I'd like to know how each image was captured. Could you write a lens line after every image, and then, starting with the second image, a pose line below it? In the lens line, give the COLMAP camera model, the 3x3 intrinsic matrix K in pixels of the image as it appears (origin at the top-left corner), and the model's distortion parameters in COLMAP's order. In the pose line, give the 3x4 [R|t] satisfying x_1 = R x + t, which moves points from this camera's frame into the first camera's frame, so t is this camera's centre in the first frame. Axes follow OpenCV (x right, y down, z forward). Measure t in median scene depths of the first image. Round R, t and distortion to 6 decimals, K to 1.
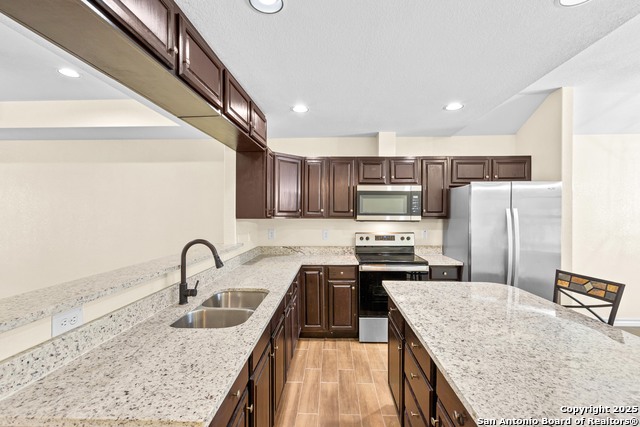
lens RADIAL K [[291.9, 0, 321.4], [0, 291.9, 215.1], [0, 0, 1]] dist [0.001094, -0.000284]
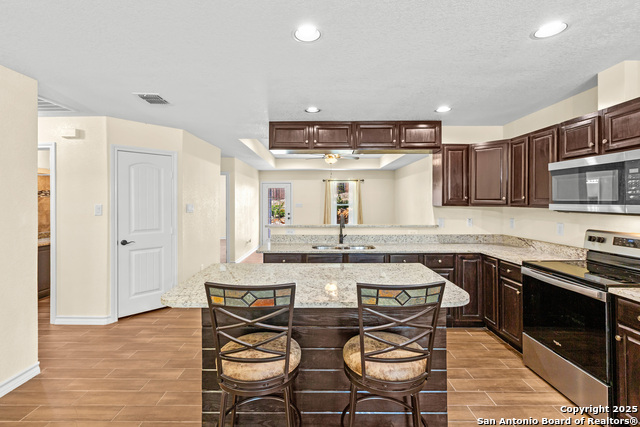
lens RADIAL K [[291.9, 0, 319.2], [0, 291.9, 201.4], [0, 0, 1]] dist [0.001094, -0.000284]
pose [[0.040006, -0.003383, -0.999194, 0.837067], [-0.000790, 0.999994, -0.003417, -0.002148], [0.999199, 0.000926, 0.040004, 0.381532]]
